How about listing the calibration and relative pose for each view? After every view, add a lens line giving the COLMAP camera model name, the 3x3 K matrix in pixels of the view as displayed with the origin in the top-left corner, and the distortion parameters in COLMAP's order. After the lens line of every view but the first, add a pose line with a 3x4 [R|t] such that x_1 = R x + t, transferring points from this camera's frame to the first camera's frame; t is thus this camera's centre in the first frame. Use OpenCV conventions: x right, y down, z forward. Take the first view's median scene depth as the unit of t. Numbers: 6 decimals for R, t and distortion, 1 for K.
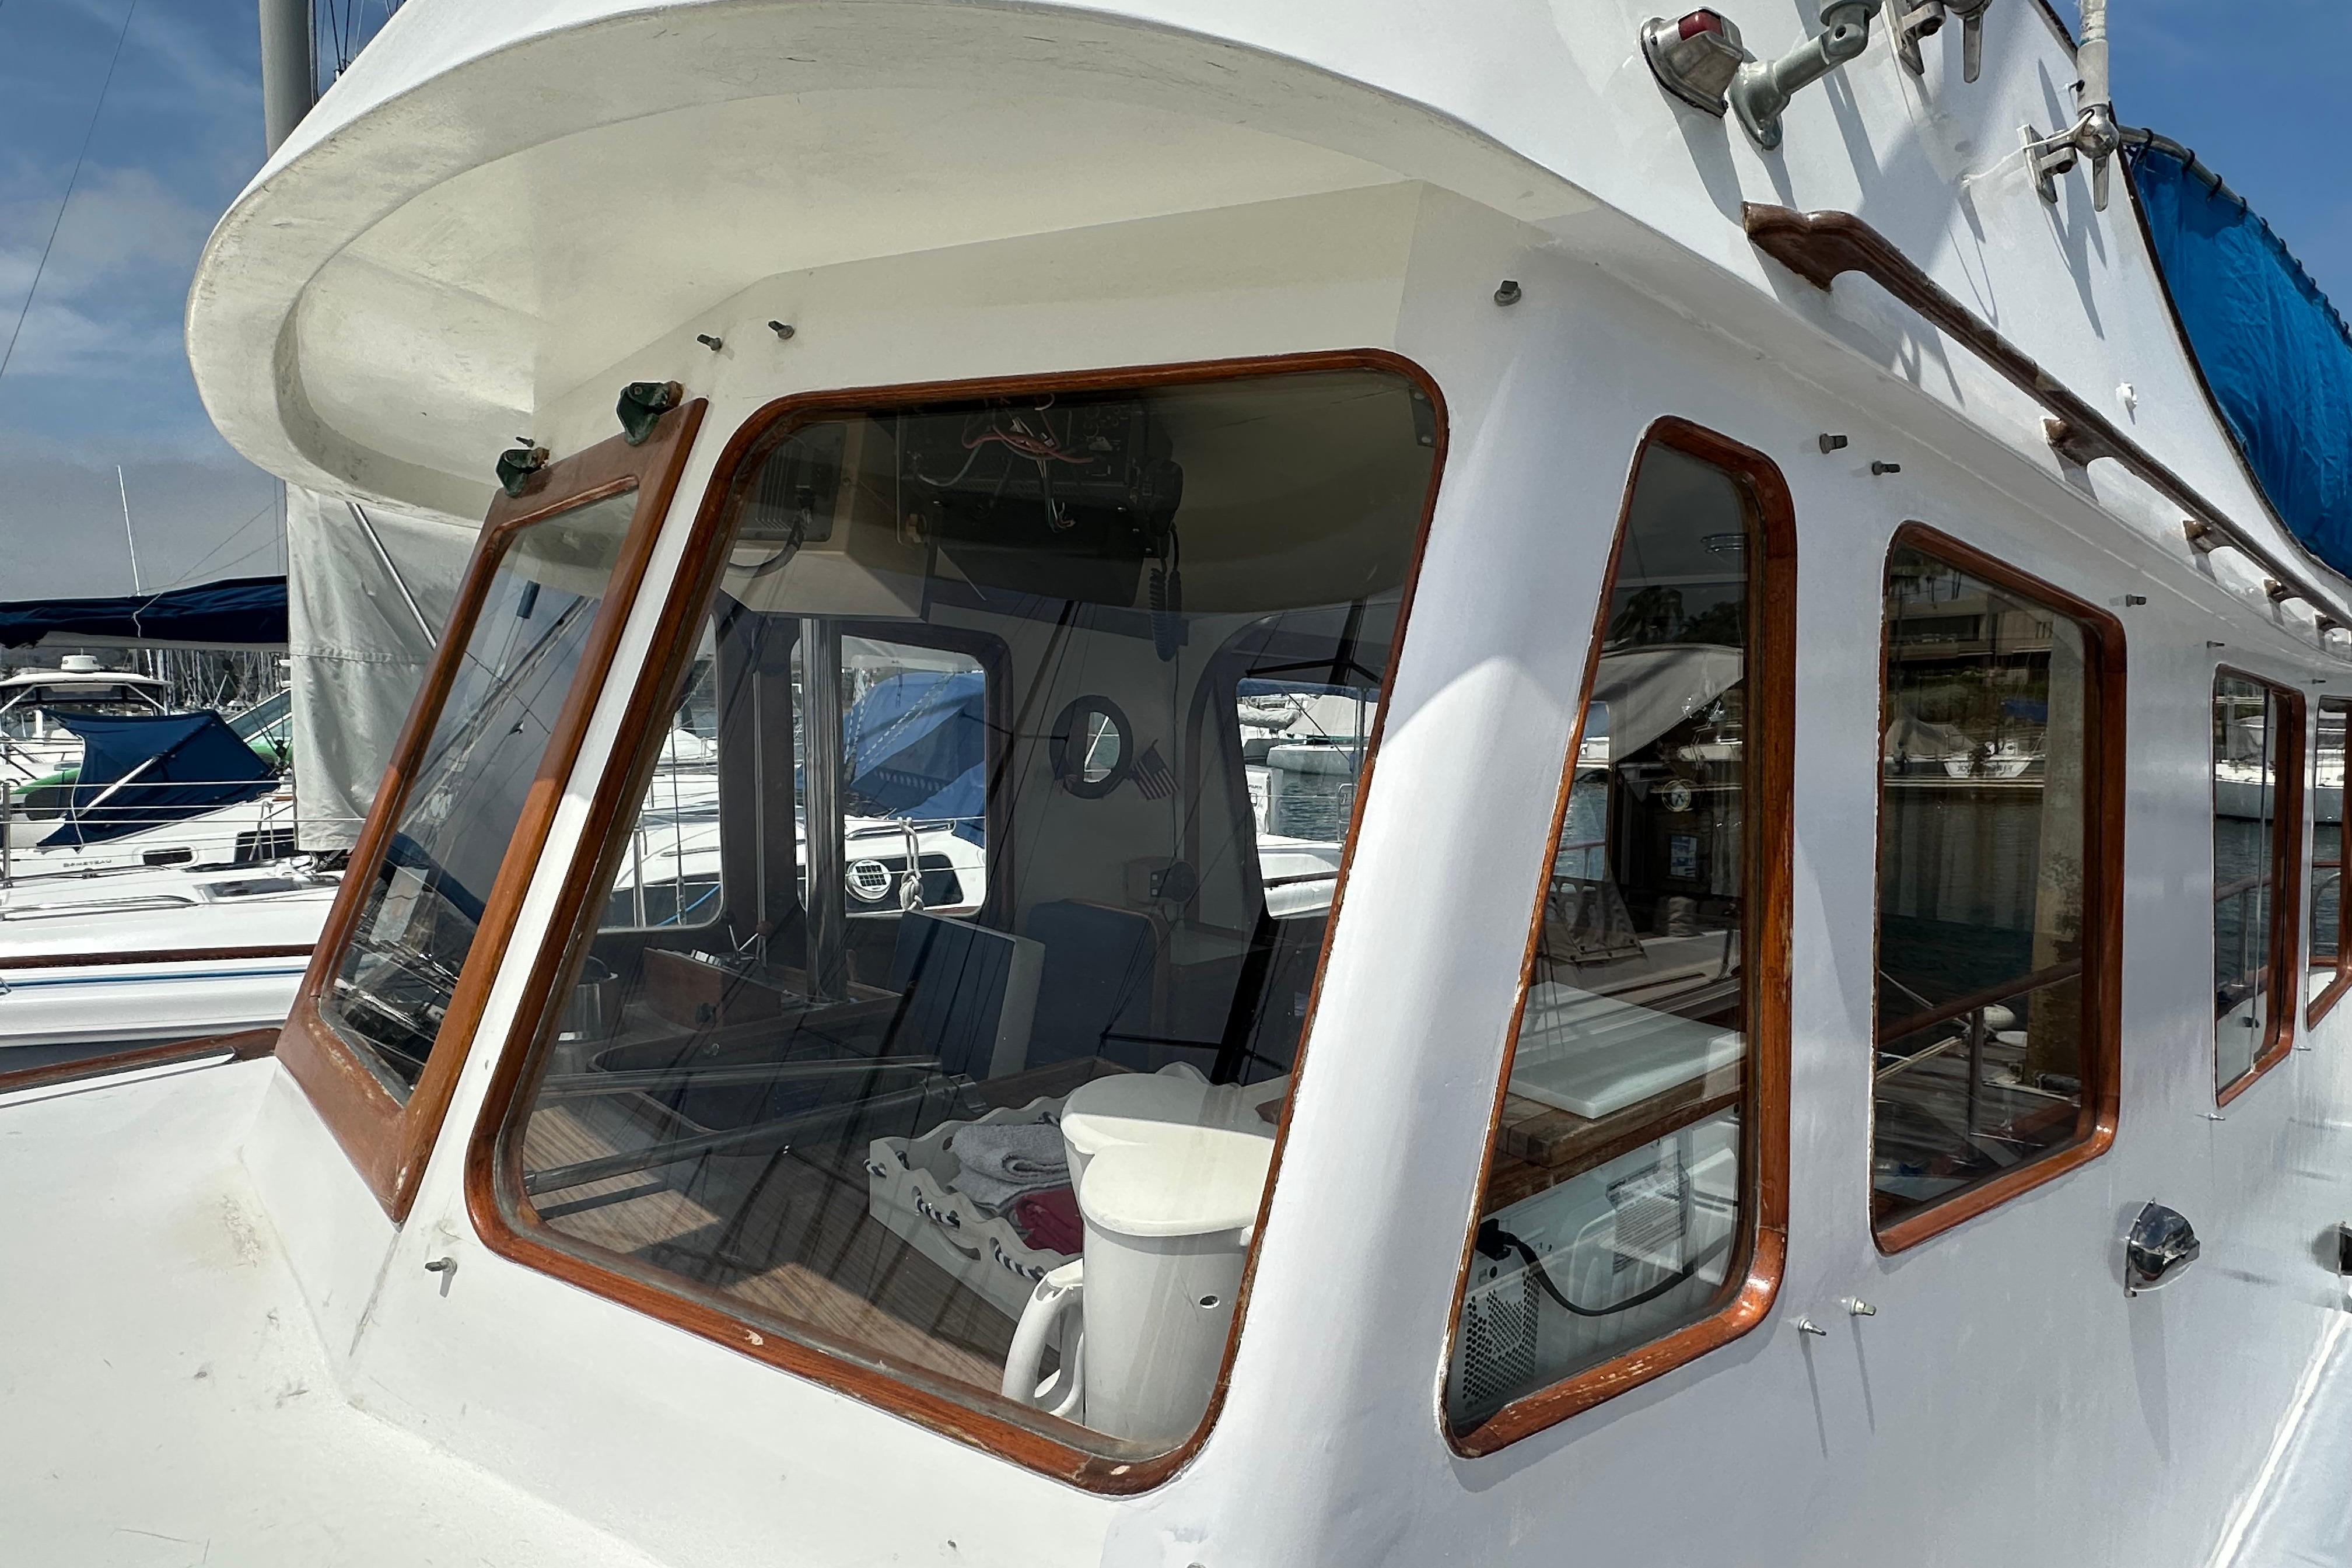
lens RADIAL K [[1486.2, 0, 1196.1], [0, 1486.2, 772.0], [0, 0, 1]] dist [0.018907, 0.000220]
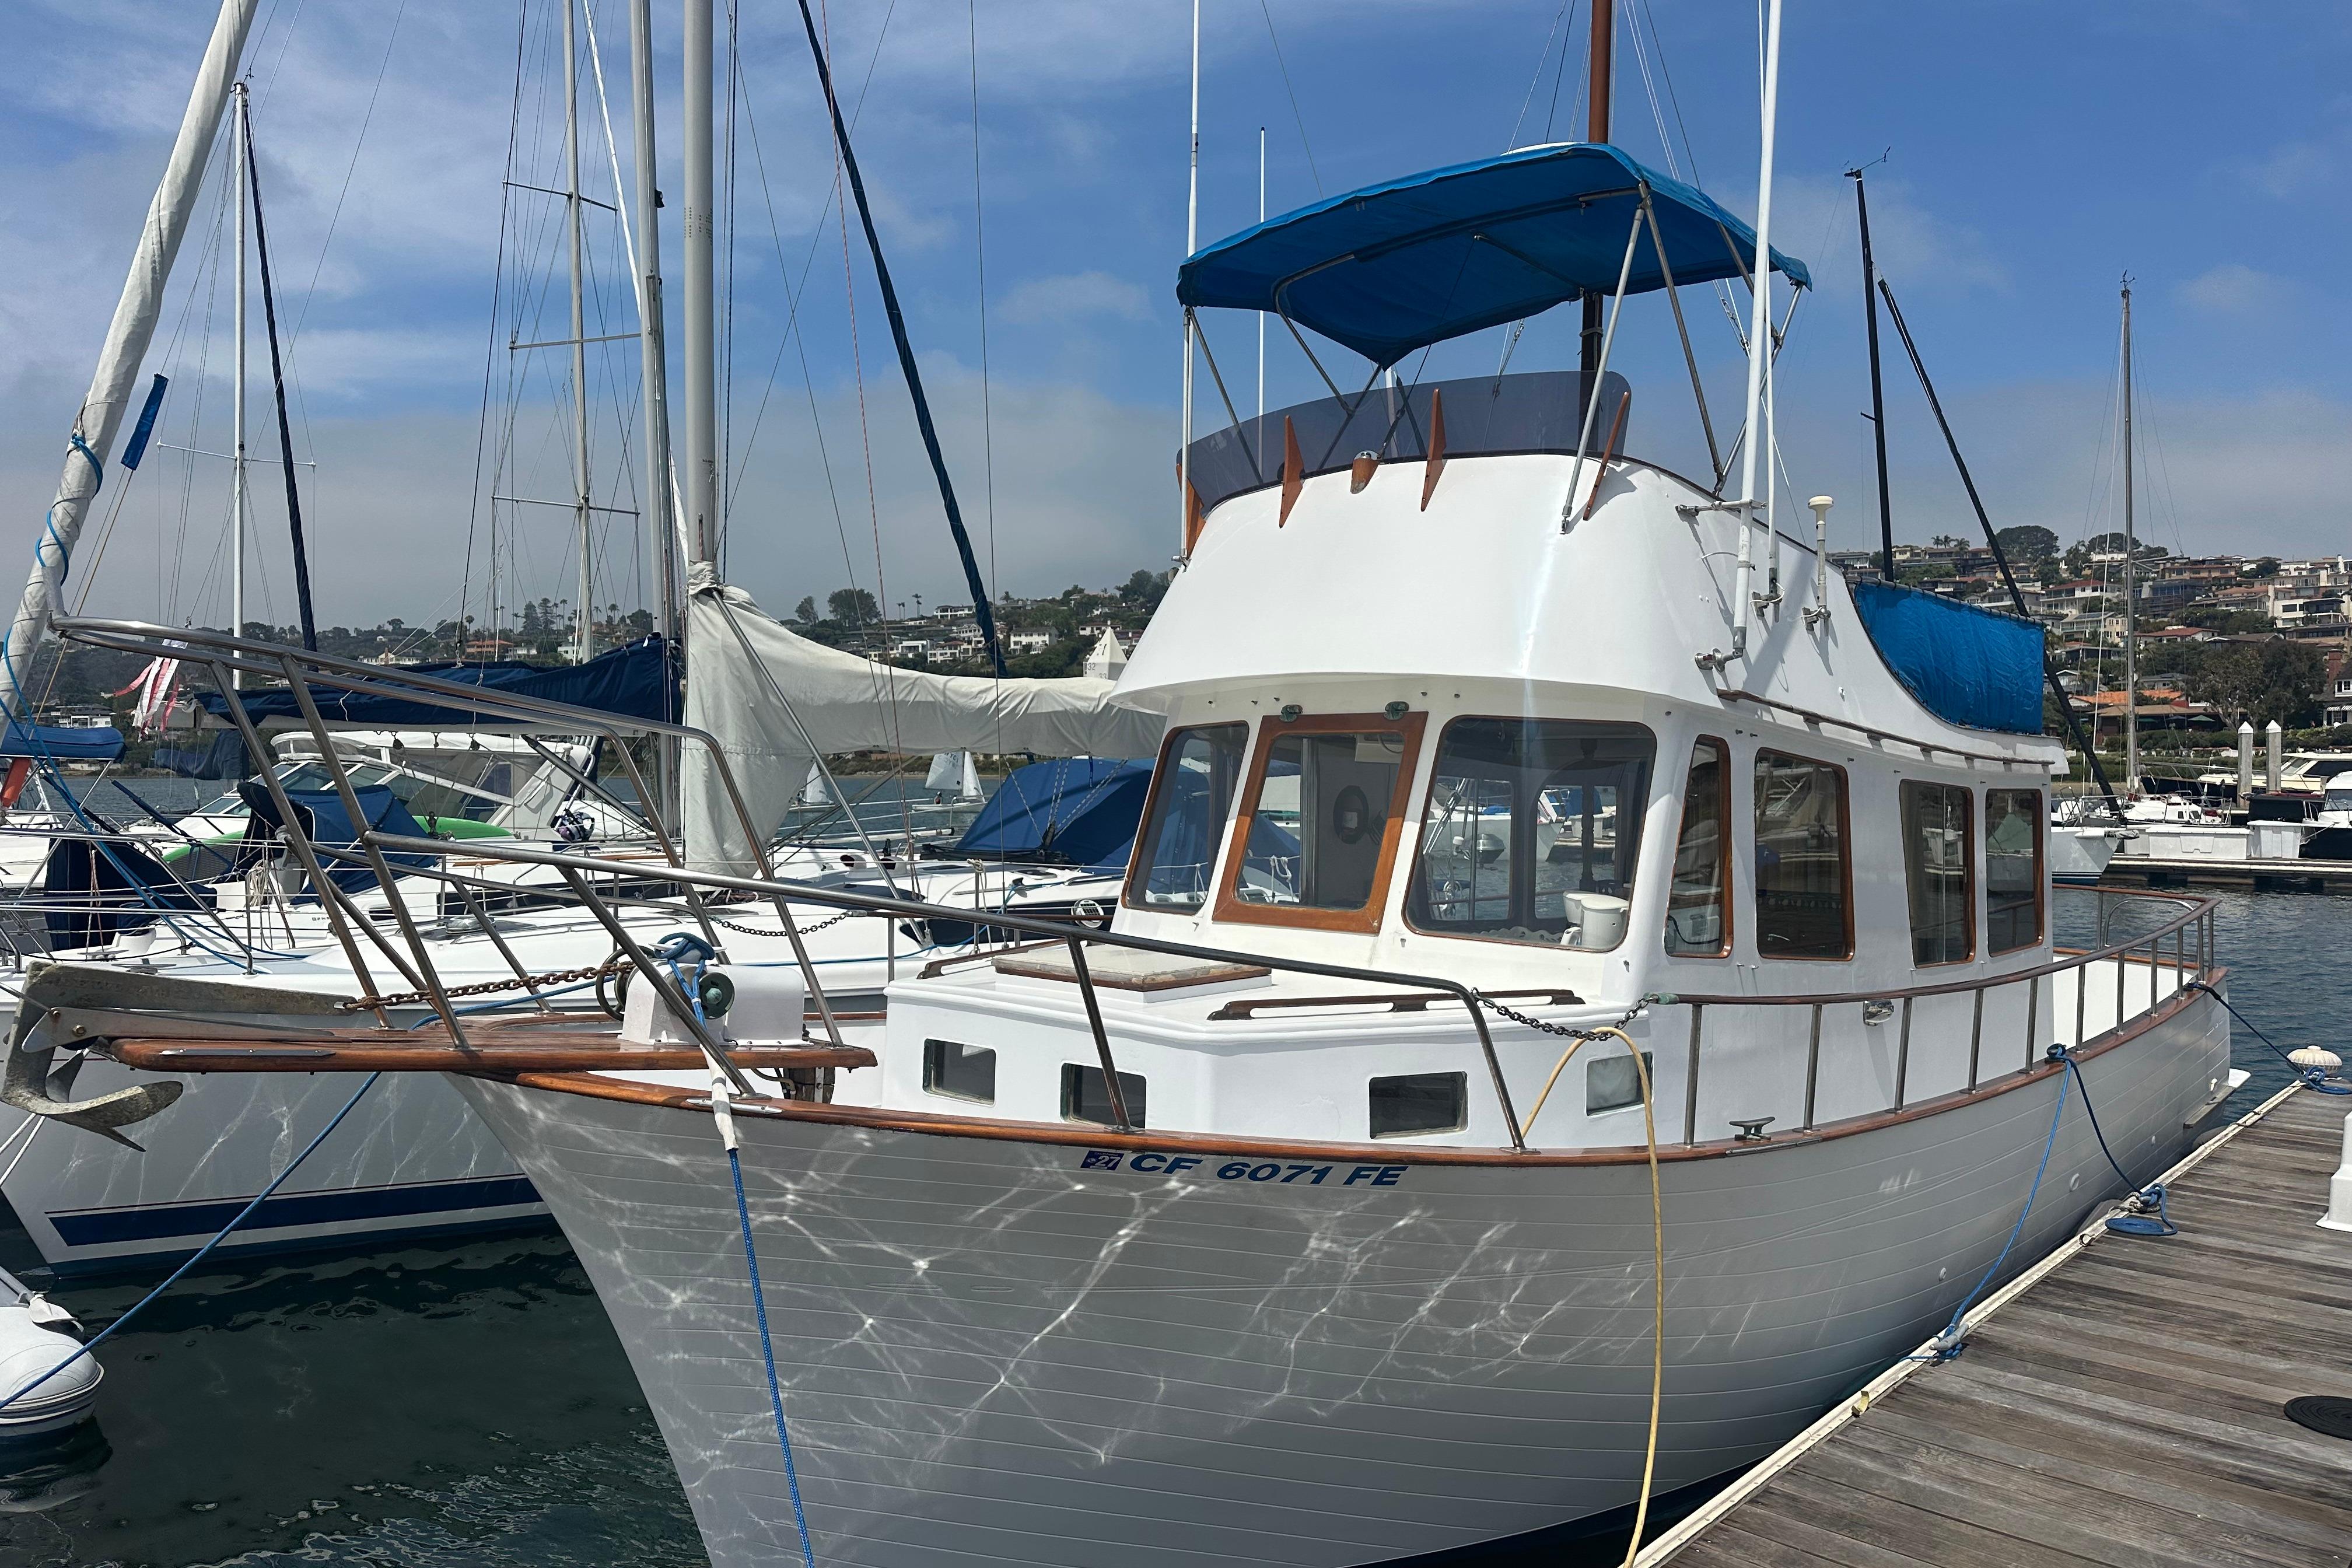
lens RADIAL K [[1872.9, 0, 1217.3], [0, 1872.9, 771.9], [0, 0, 1]] dist [0.051797, -0.065193]
pose [[0.993553, 0.011088, 0.112826, -0.321051], [-0.005602, 0.998792, -0.048825, 0.026882], [-0.113231, 0.047878, 0.992414, -0.806035]]
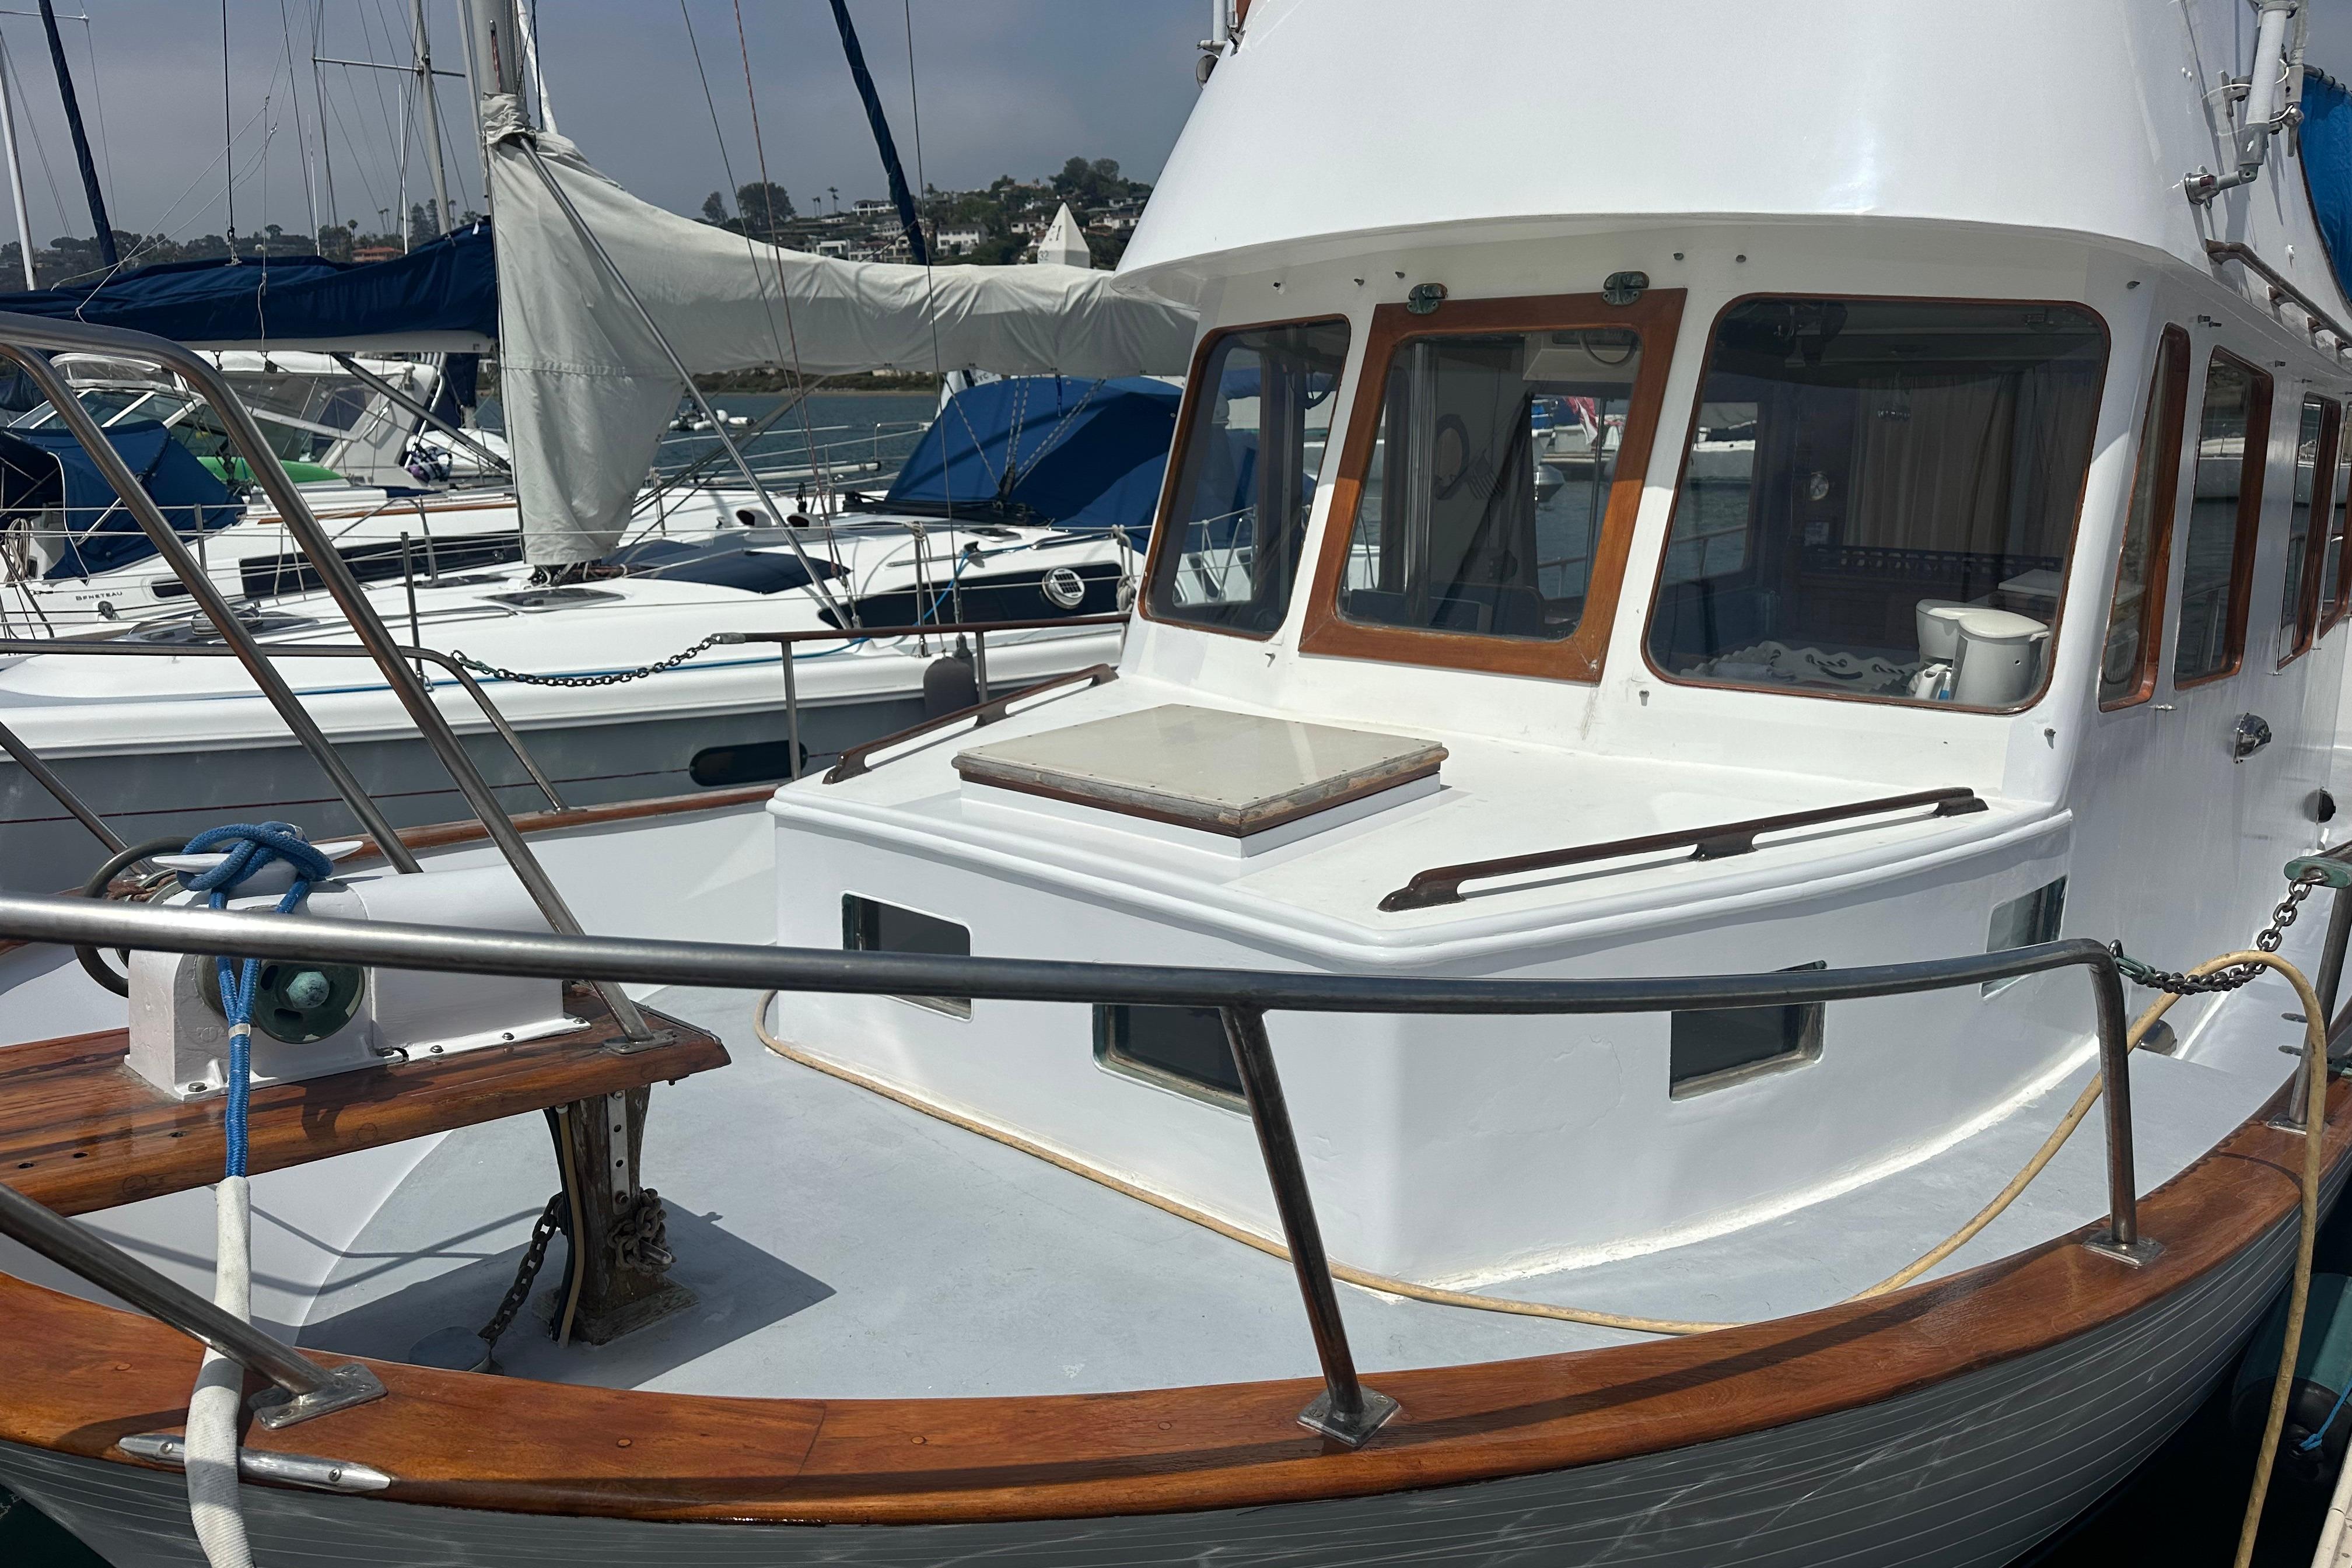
lens RADIAL K [[1872.9, 0, 1214.3], [0, 1872.9, 871.6], [0, 0, 1]] dist [0.051797, -0.065193]
pose [[0.990049, -0.039094, 0.135181, -0.325835], [0.010783, 0.978887, 0.204119, -0.000608], [-0.140306, -0.200630, 0.969568, -0.383811]]
